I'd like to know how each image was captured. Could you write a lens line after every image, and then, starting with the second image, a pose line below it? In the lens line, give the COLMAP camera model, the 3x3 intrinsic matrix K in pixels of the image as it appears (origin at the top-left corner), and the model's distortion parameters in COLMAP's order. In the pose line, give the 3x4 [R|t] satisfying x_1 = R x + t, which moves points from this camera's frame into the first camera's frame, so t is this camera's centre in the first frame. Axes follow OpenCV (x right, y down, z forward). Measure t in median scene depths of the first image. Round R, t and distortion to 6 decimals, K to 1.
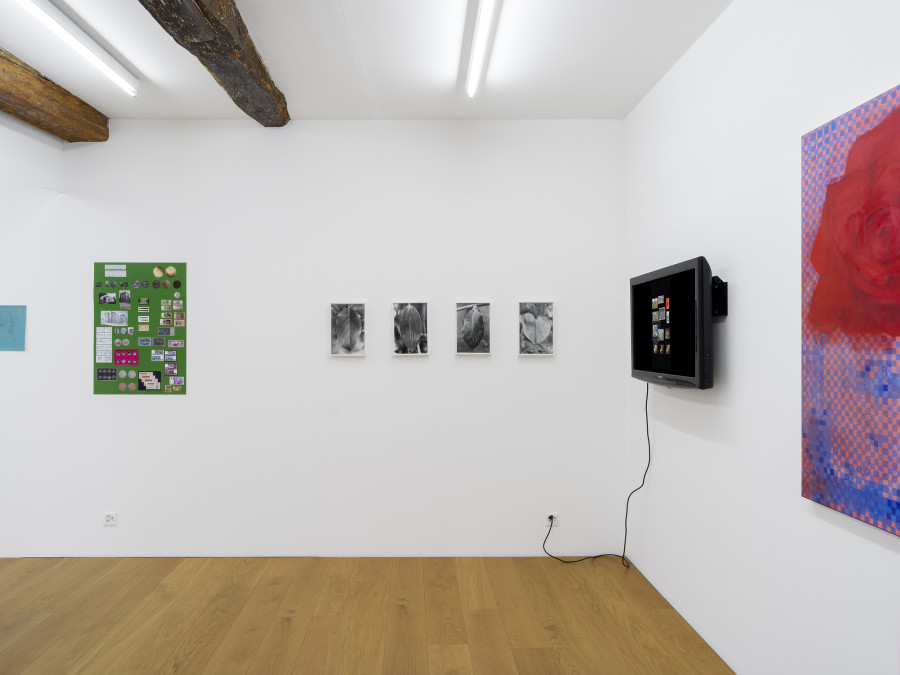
lens RADIAL K [[648.6, 0, 448.2], [0, 648.6, 340.1], [0, 0, 1]] dist [0.000919, -0.006226]
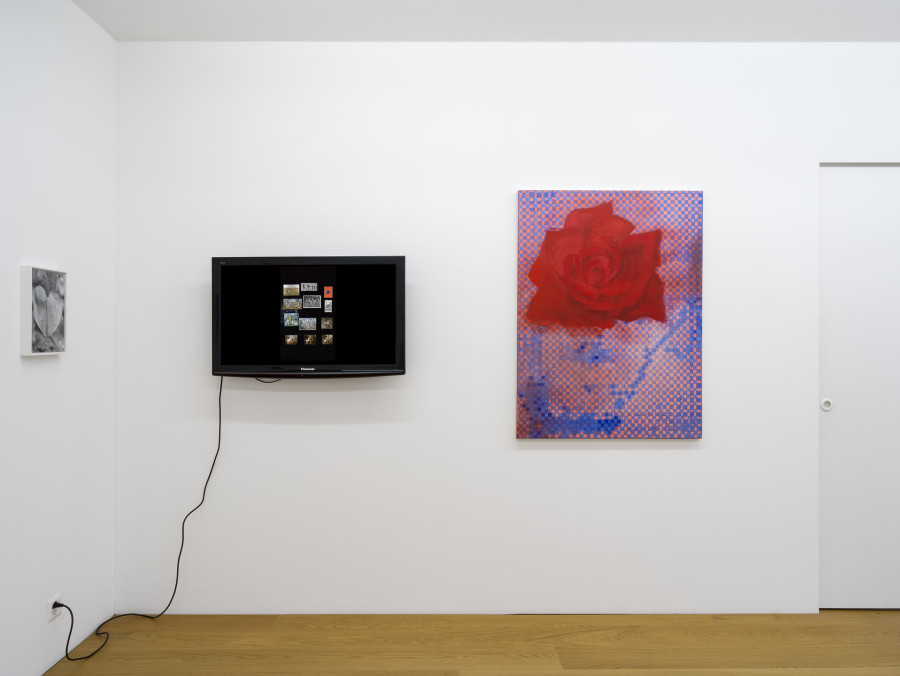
lens RADIAL K [[648.6, 0, 448.8], [0, 648.6, 330.8], [0, 0, 1]] dist [0.000919, -0.006226]
pose [[0.020152, 0.000002, 0.999797, -0.321843], [-0.000436, 1.000000, 0.000006, 0.000225], [-0.999797, -0.000436, 0.020152, 0.398082]]
